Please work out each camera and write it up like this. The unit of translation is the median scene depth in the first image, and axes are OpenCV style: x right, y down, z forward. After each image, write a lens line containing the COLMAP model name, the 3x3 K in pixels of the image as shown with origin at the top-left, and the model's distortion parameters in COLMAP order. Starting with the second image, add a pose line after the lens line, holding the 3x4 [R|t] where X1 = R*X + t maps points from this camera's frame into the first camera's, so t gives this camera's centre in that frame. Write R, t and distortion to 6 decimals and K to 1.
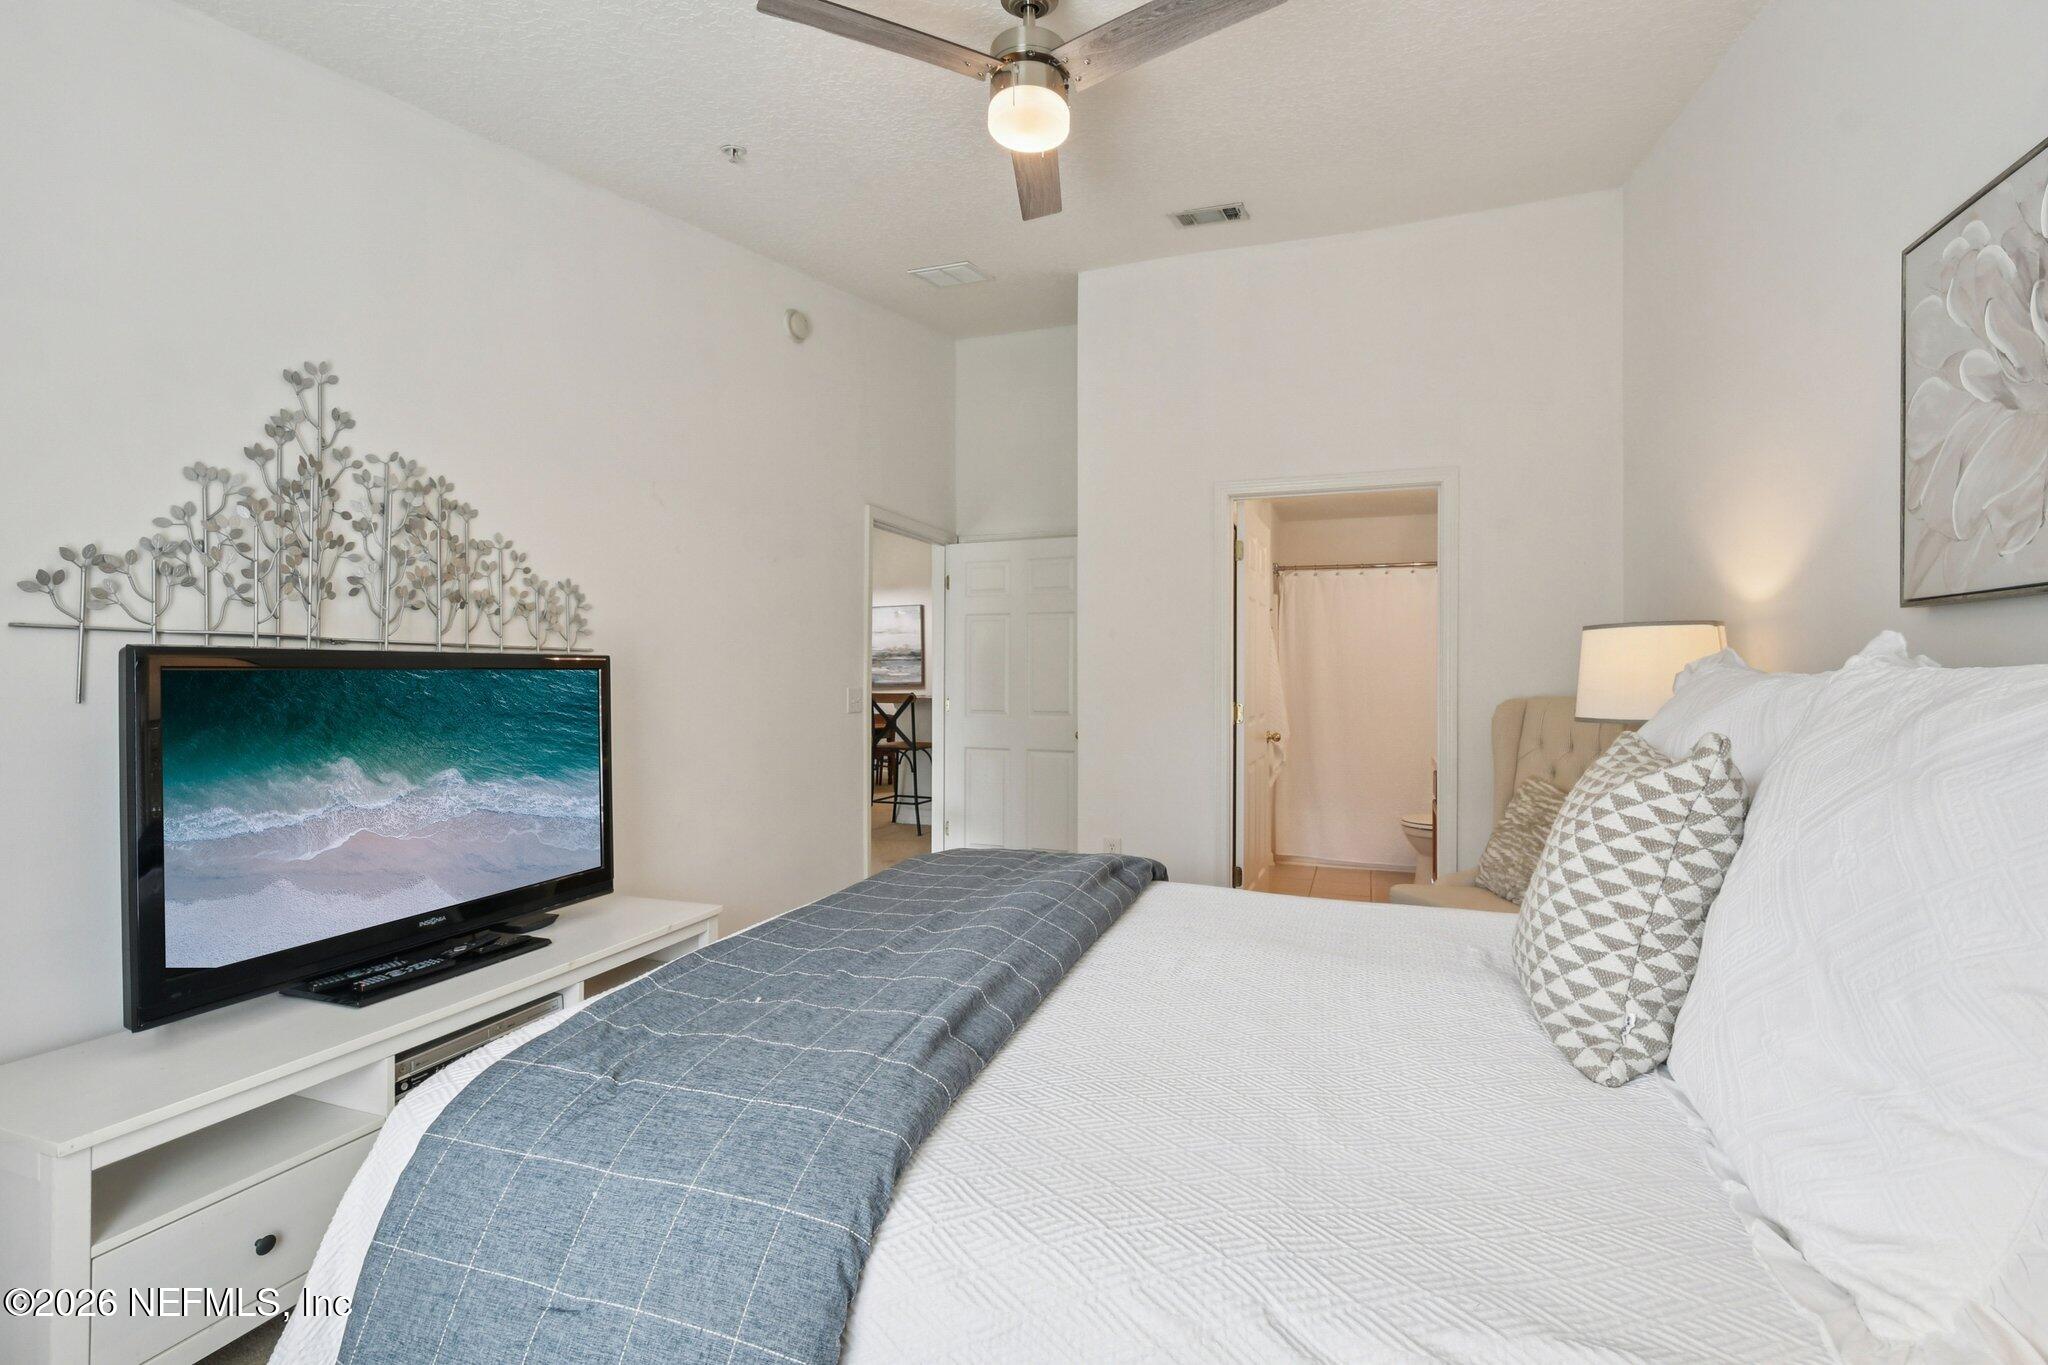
lens RADIAL K [[903.9, 0, 1063.4], [0, 903.9, 665.8], [0, 0, 1]] dist [0.000957, -0.000248]
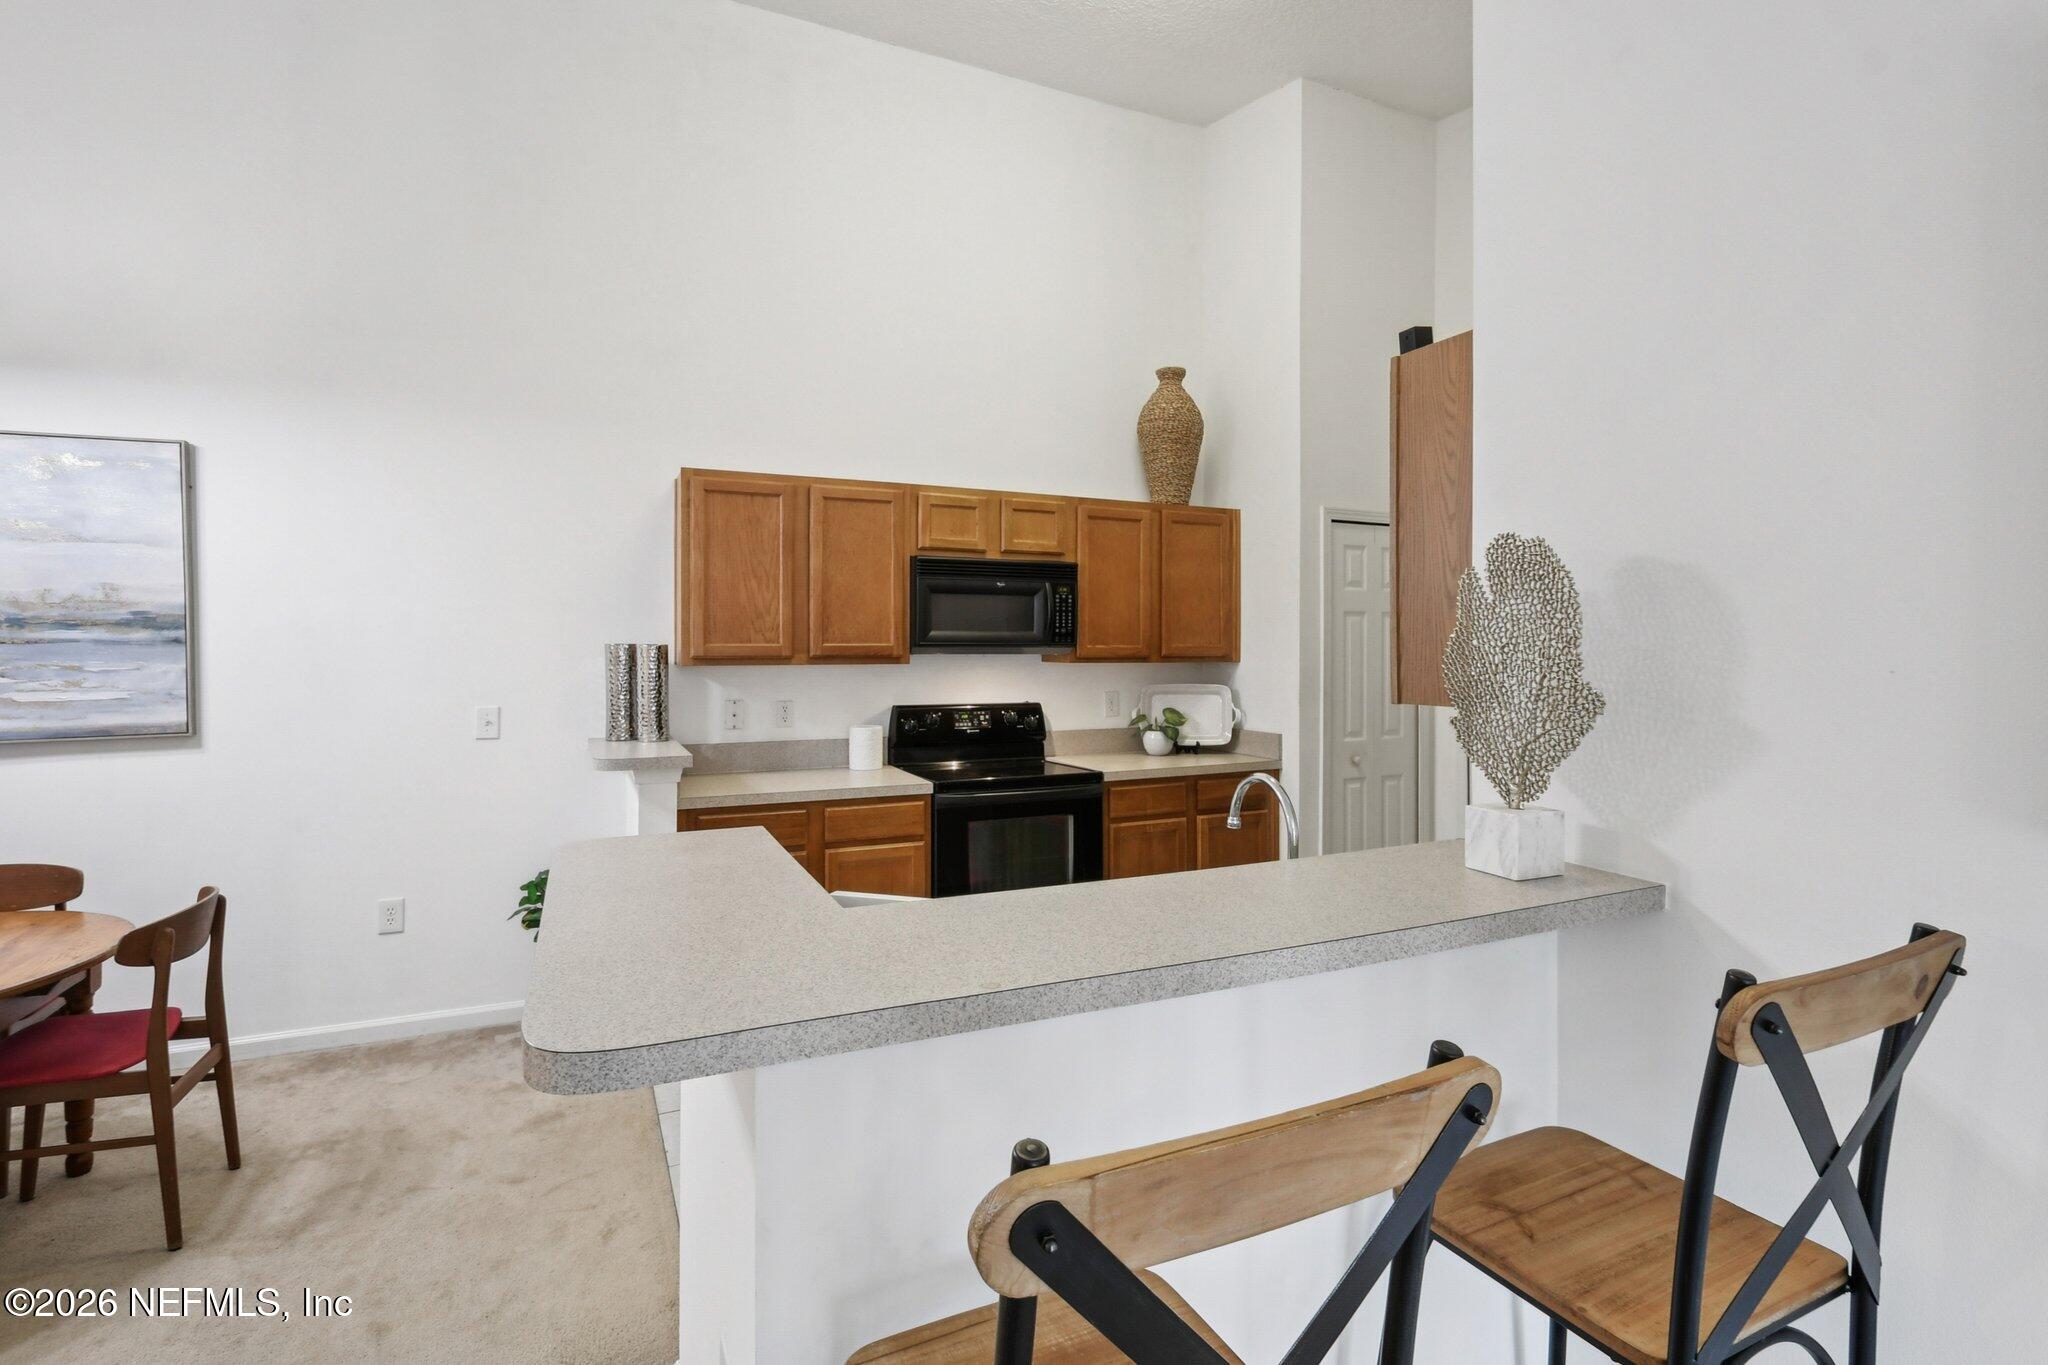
lens RADIAL K [[973.9, 0, 1030.5], [0, 973.9, 651.7], [0, 0, 1]] dist [-0.001041, -0.000686]
pose [[0.721679, -0.000156, 0.692228, -0.641134], [-0.010395, 0.999885, 0.011063, -0.035991], [-0.692150, -0.015180, 0.721594, 2.184481]]
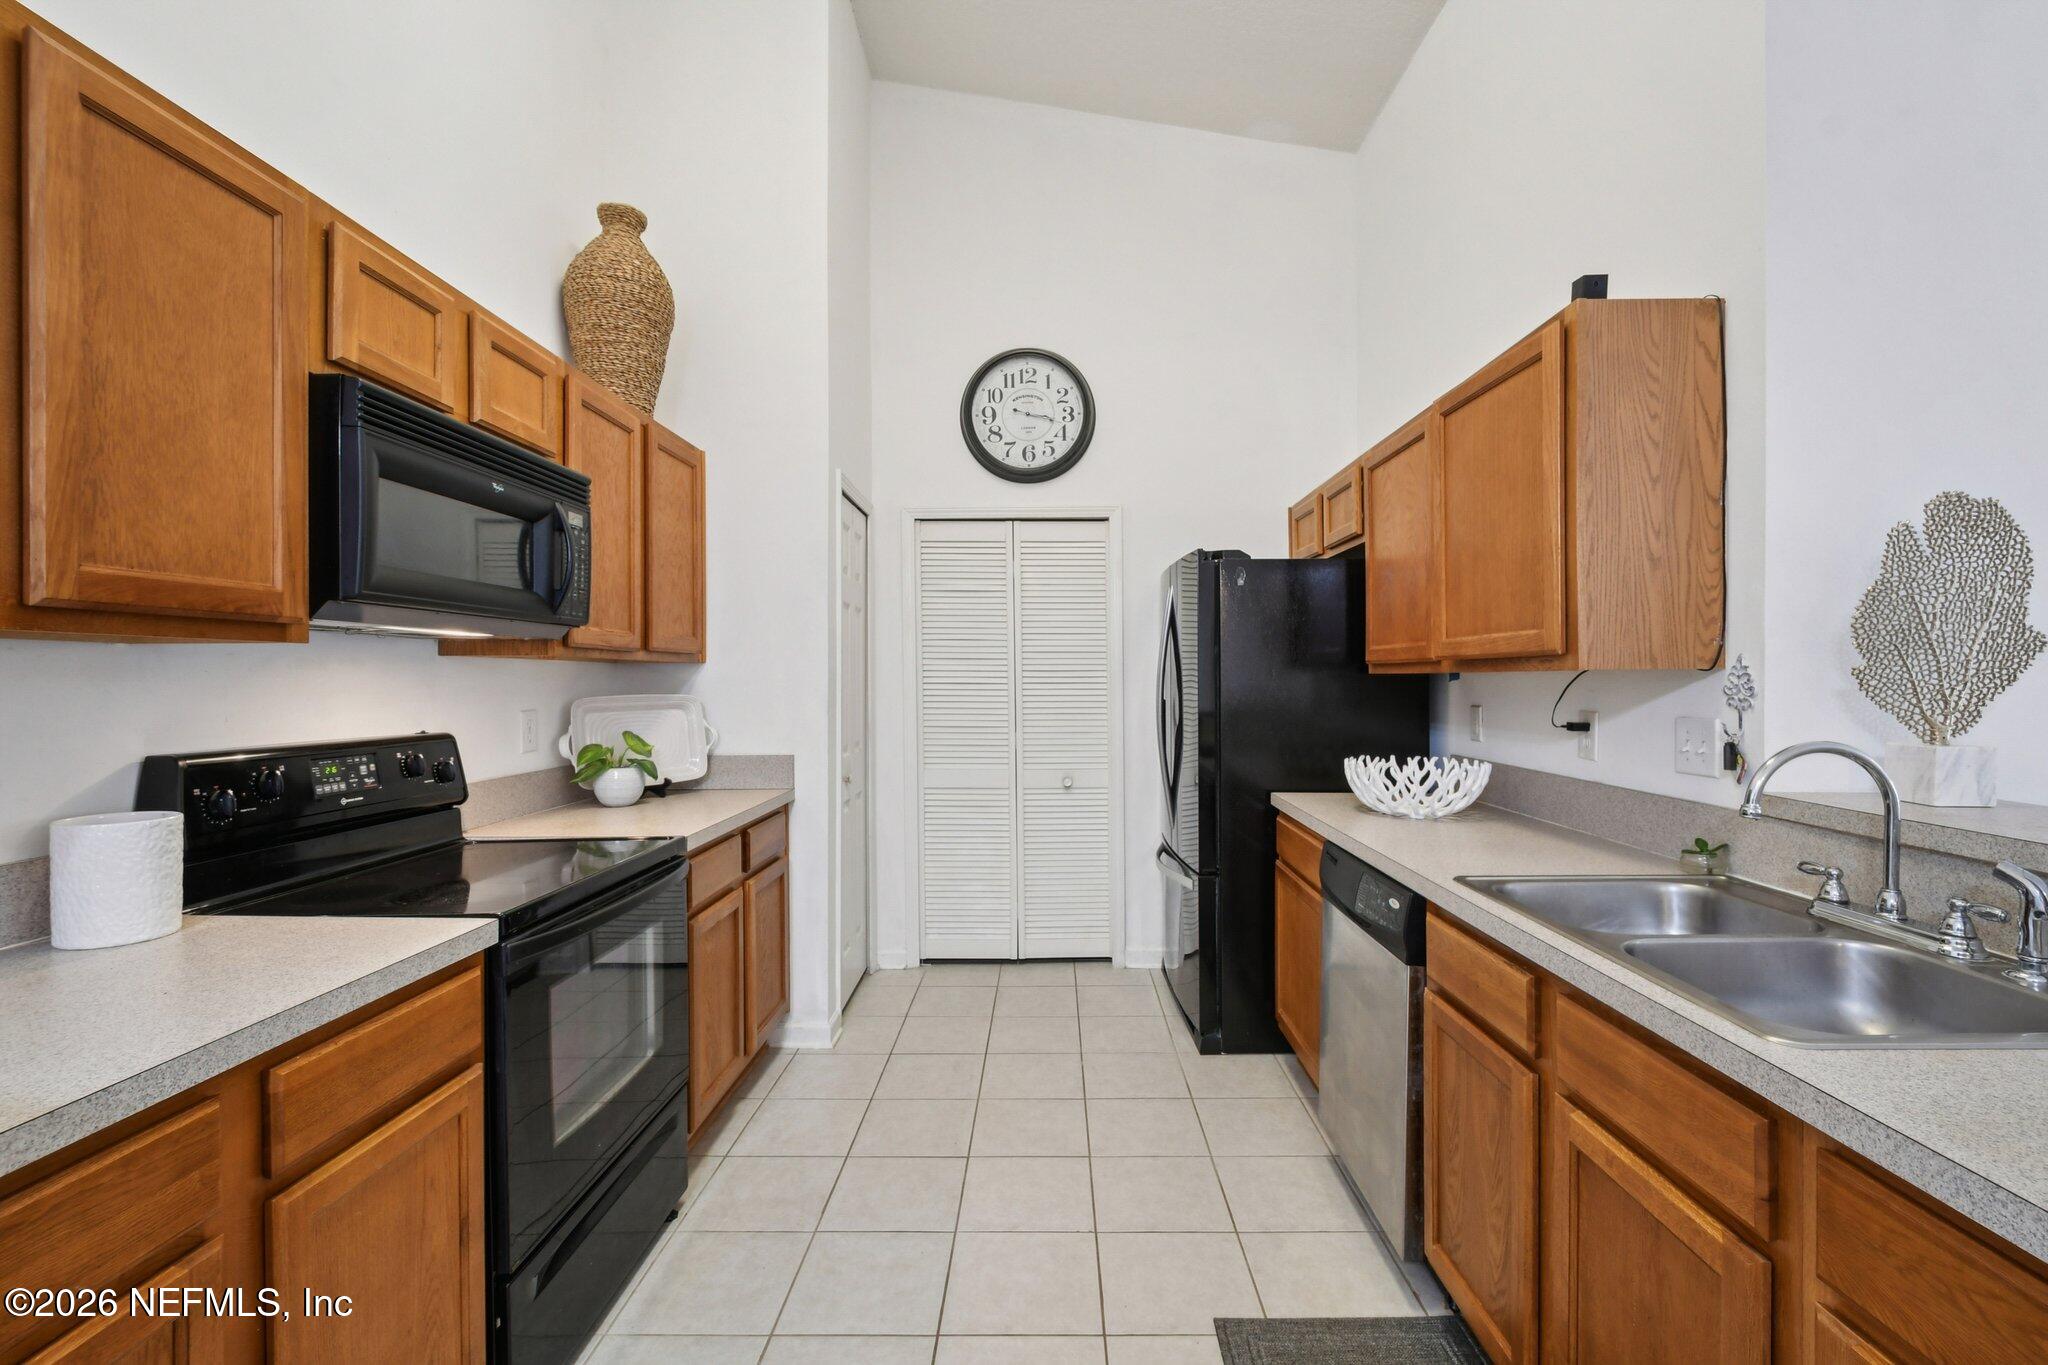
lens RADIAL K [[891.2, 0, 1050.2], [0, 891.2, 683.2], [0, 0, 1]] dist [0.004440, -0.006303]
pose [[-0.315672, -0.000607, 0.948868, -0.422287], [-0.005544, 0.999984, -0.001205, 0.018253], [-0.948852, -0.005641, -0.315671, 3.042035]]
